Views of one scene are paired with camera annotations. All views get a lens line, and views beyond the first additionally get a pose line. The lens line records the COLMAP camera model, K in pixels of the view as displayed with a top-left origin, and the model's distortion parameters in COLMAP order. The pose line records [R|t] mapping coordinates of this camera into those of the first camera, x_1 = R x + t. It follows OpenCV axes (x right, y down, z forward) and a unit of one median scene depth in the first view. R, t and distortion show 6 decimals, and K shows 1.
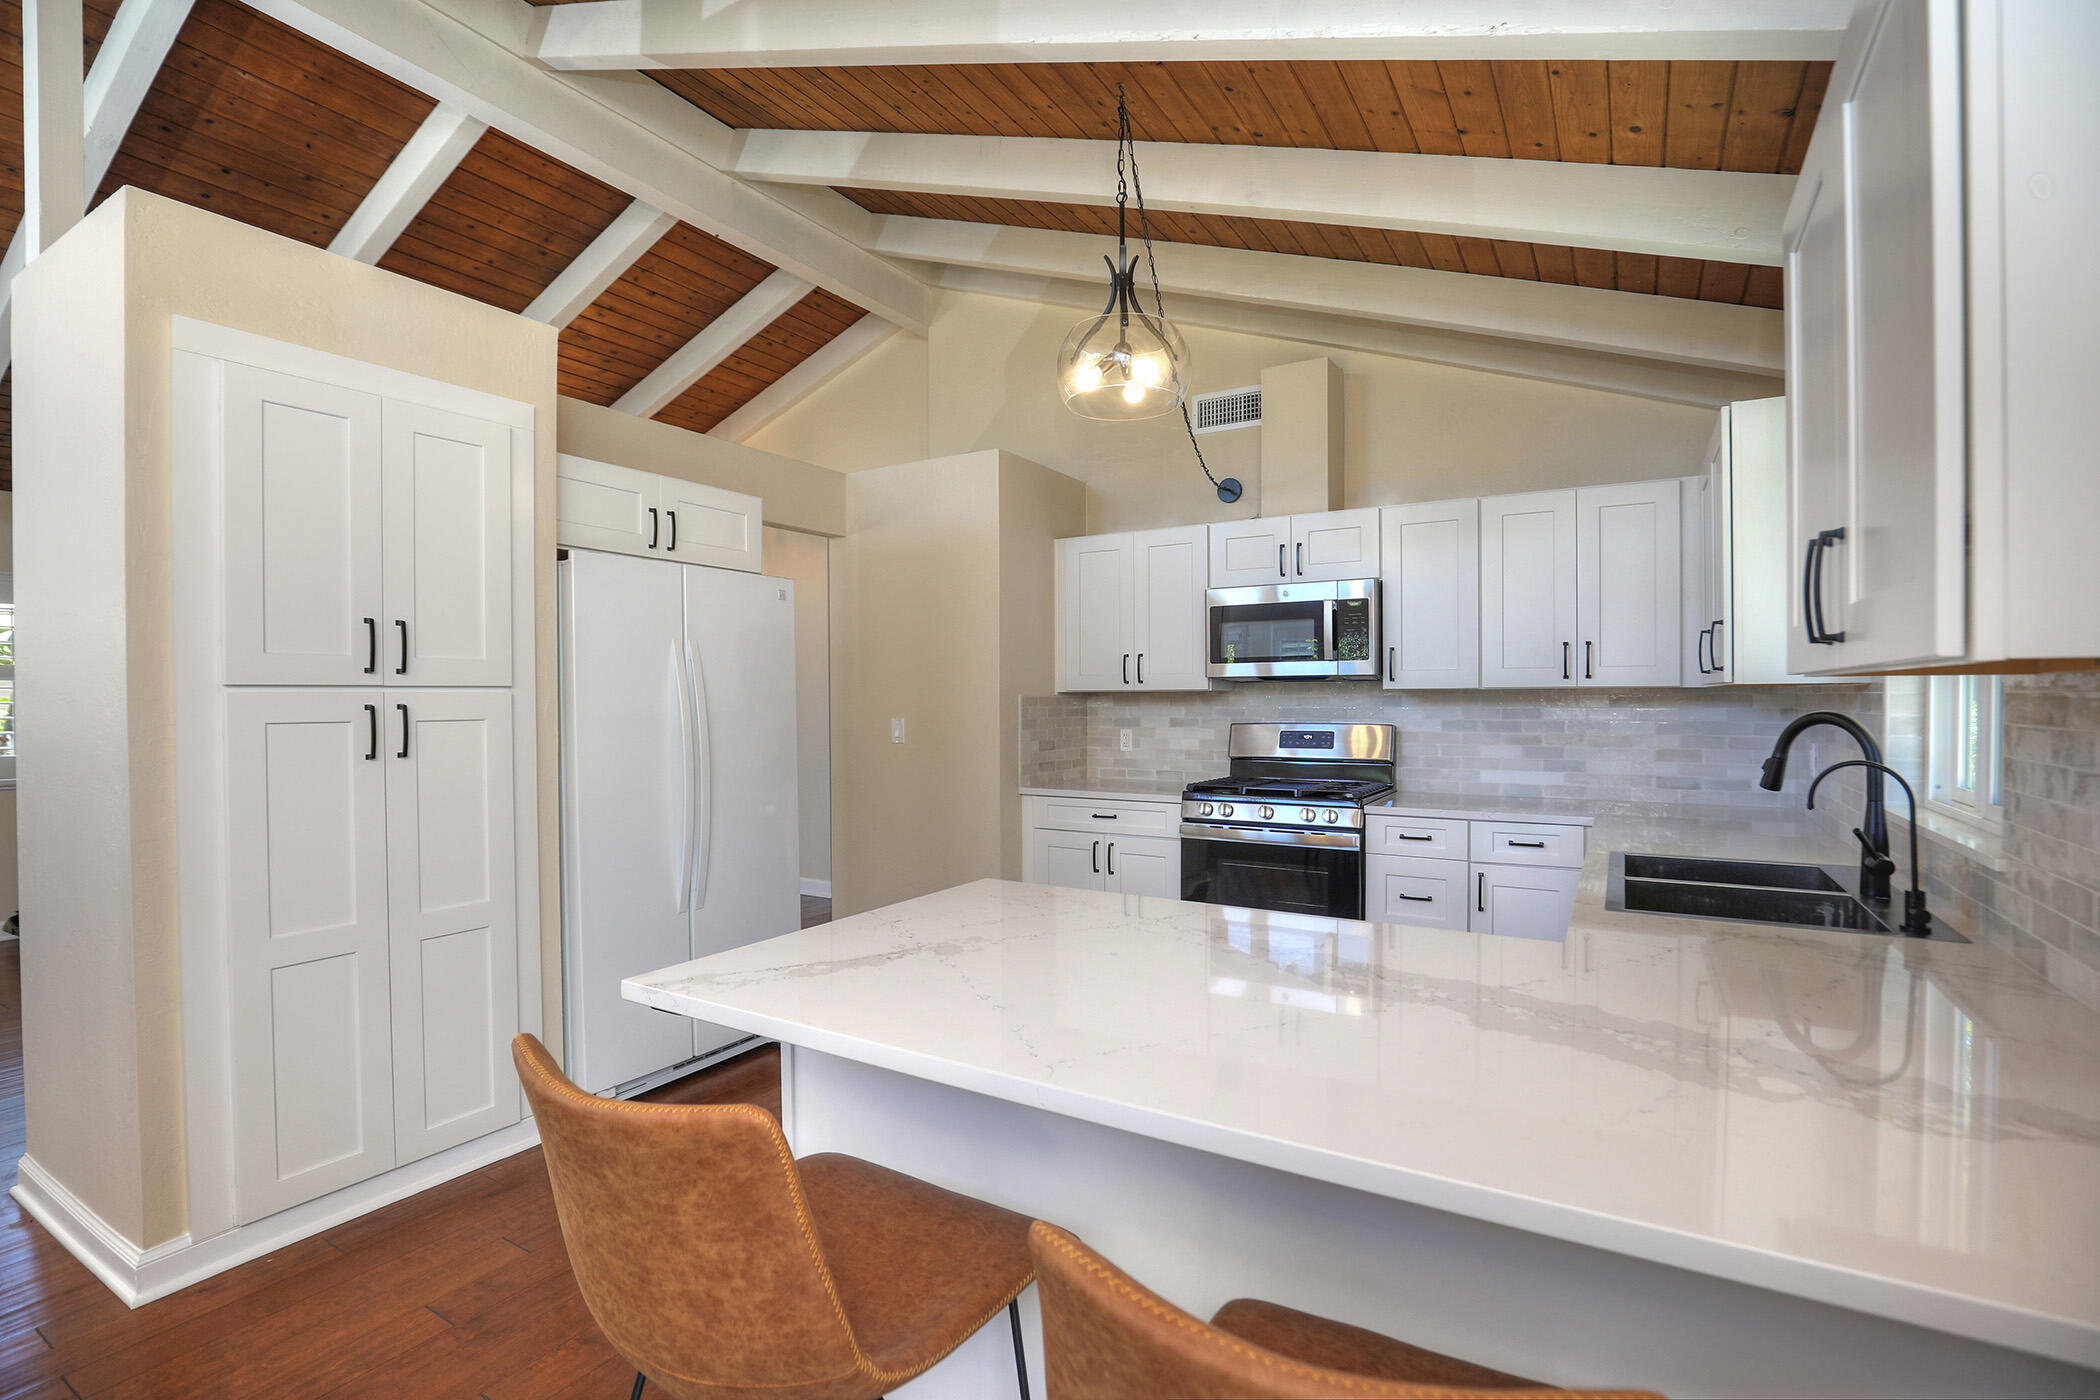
lens RADIAL K [[964.7, 0, 1053.9], [0, 964.7, 699.8], [0, 0, 1]] dist [-0.035803, 0.006107]
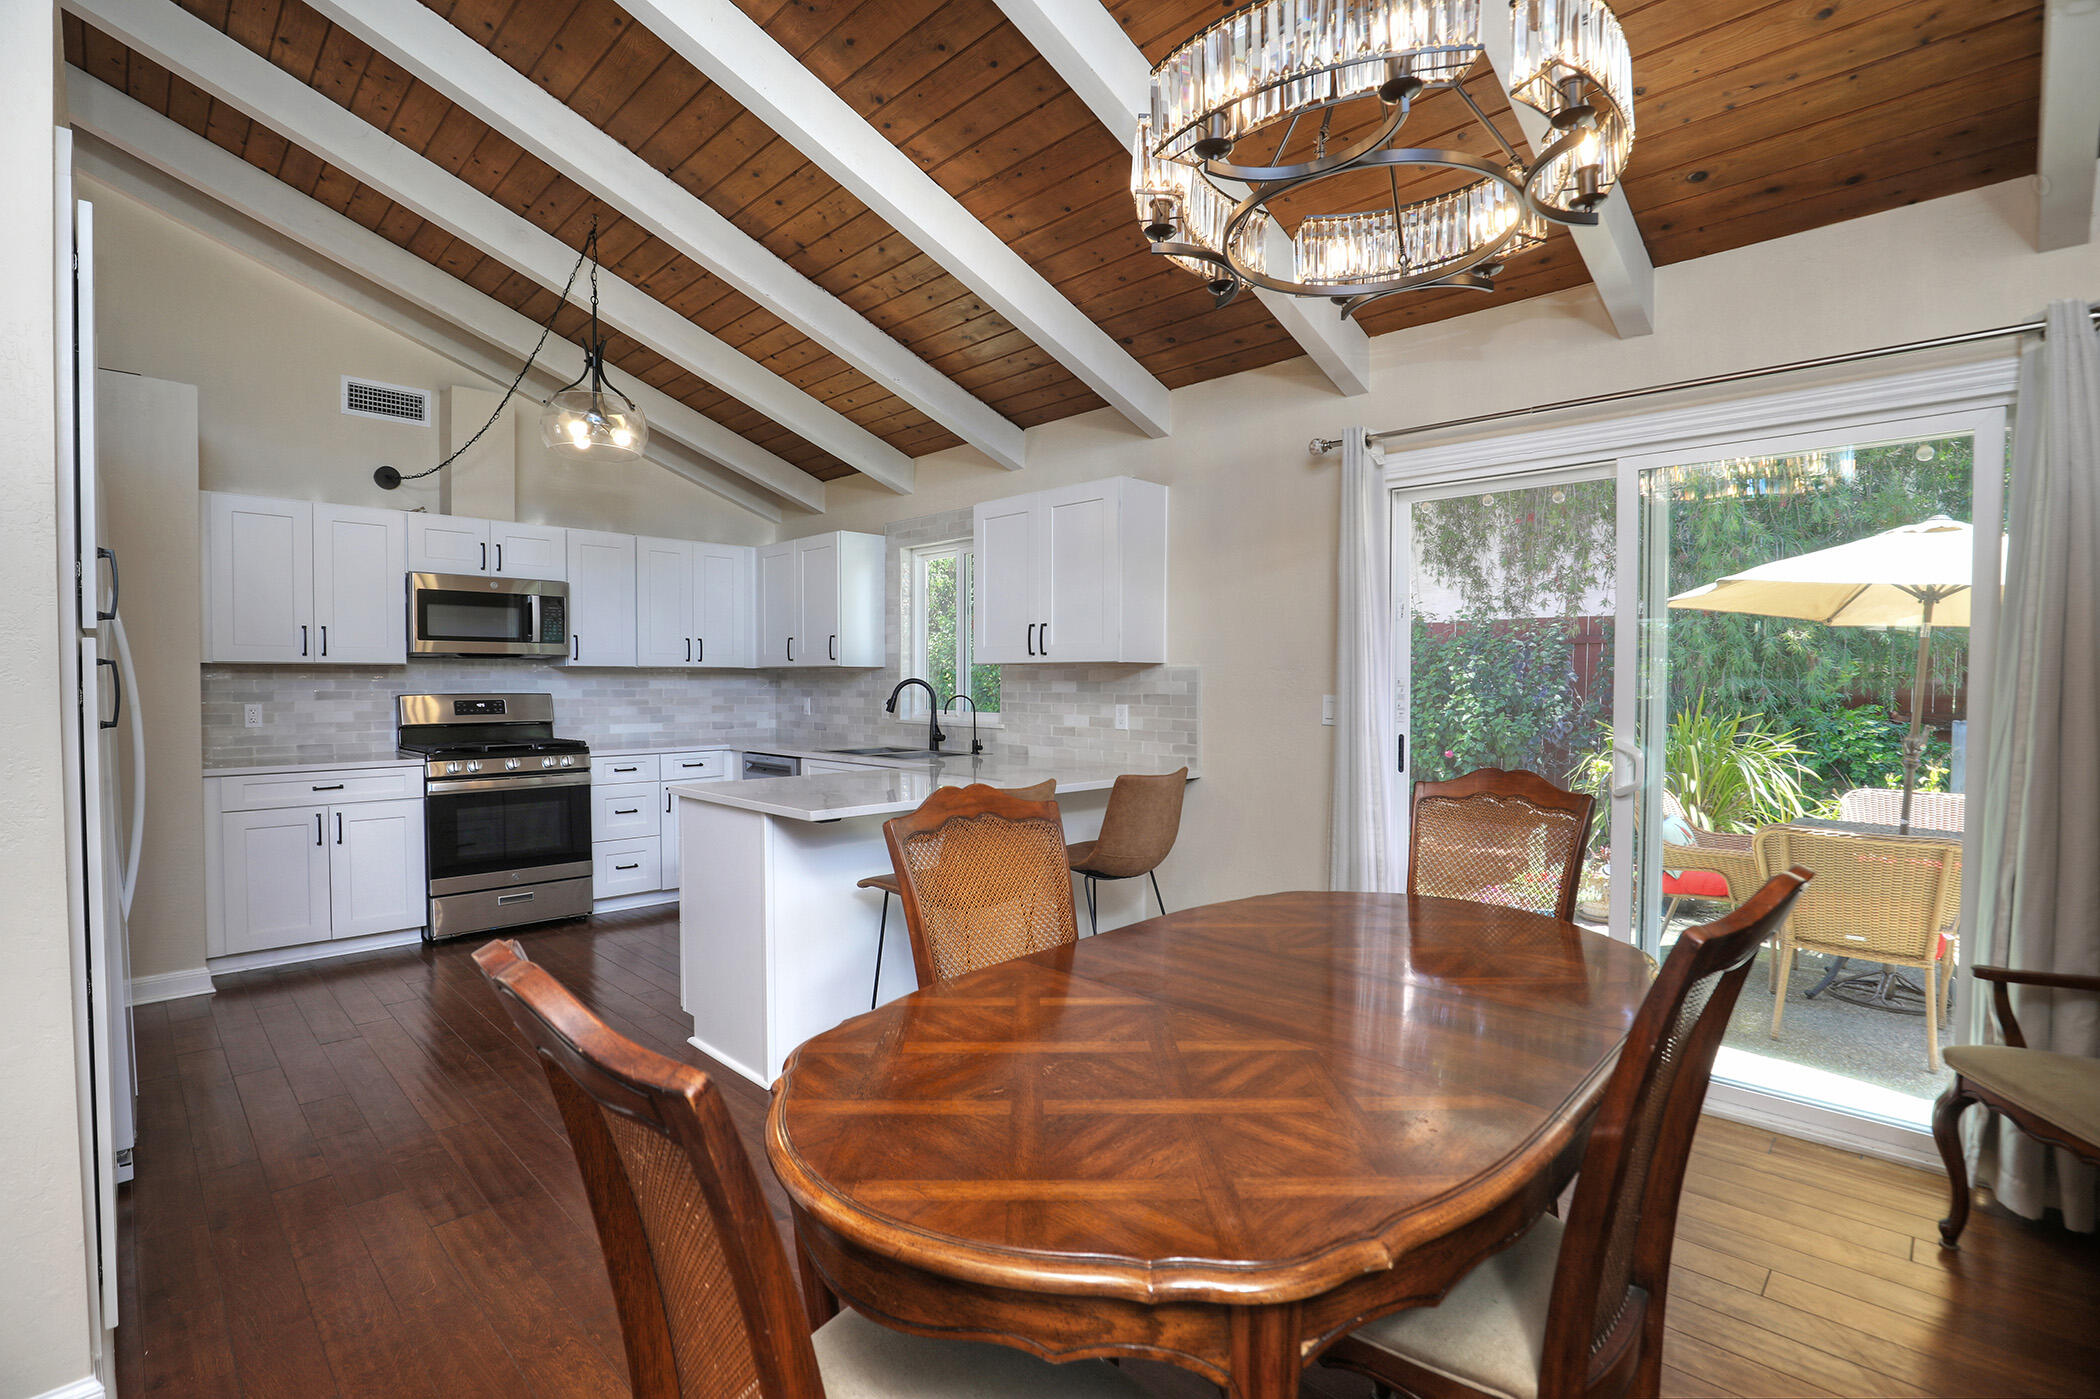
lens RADIAL K [[964.7, 0, 1049.5], [0, 964.7, 698.2], [0, 0, 1]] dist [-0.035803, 0.006107]
pose [[0.247818, -0.014841, 0.968693, -0.762874], [-0.001342, 0.999876, 0.015663, 0.011649], [-0.968806, -0.005182, 0.247767, 0.024300]]
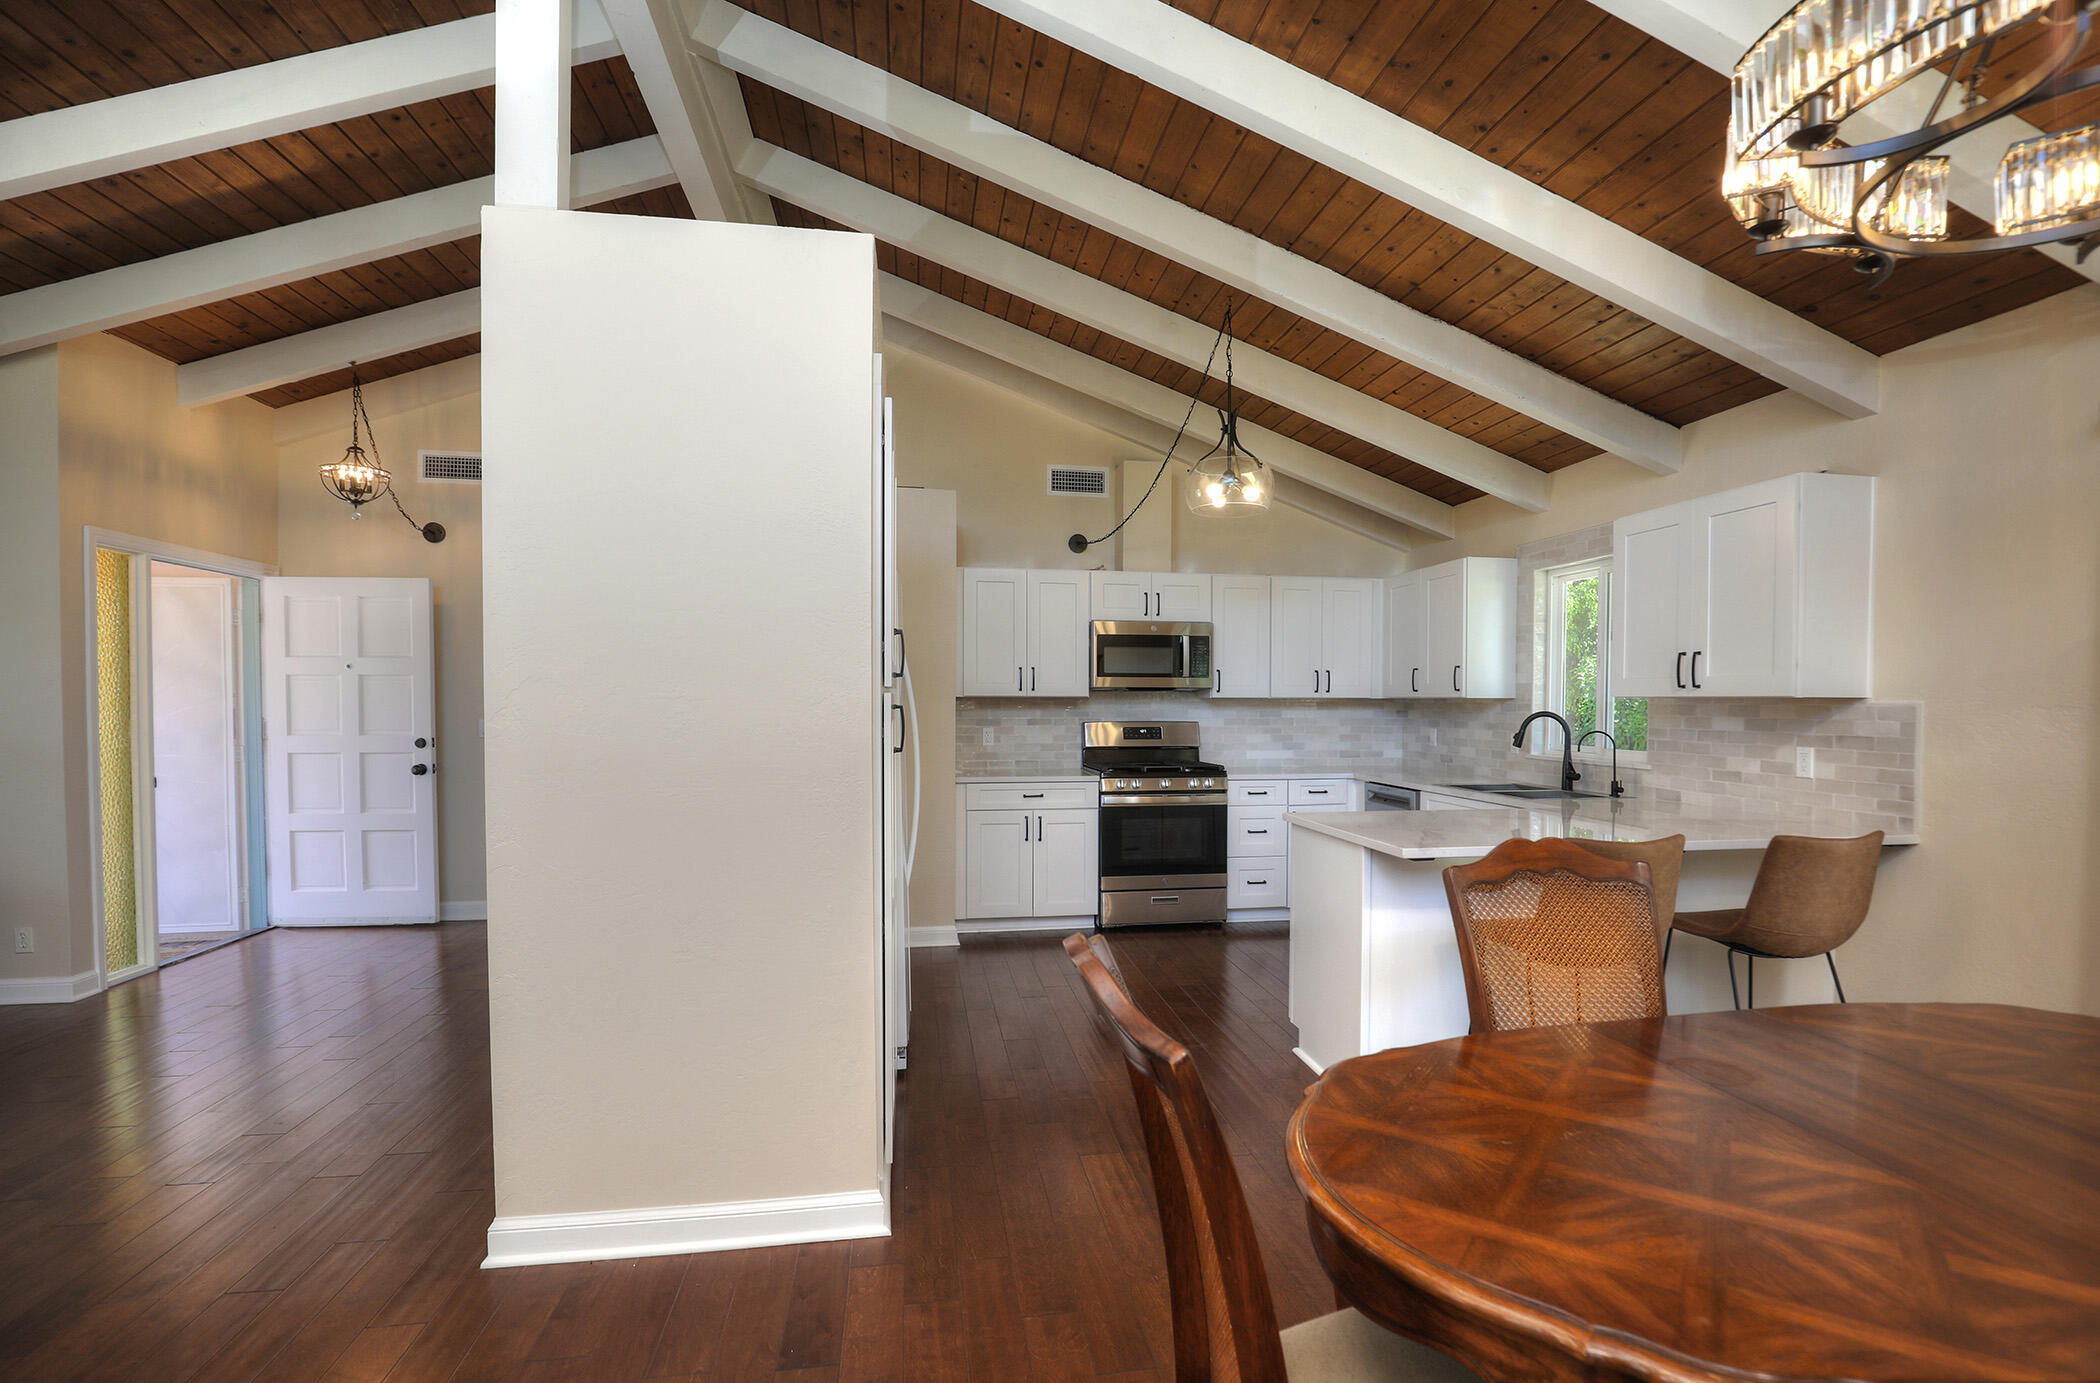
lens RADIAL K [[964.7, 0, 1072.1], [0, 964.7, 712.3], [0, 0, 1]] dist [-0.035803, 0.006107]
pose [[0.764000, 0.000115, 0.645217, -0.773975], [-0.004386, 0.999978, 0.005016, 0.005185], [-0.645202, -0.006662, 0.763983, -0.002905]]
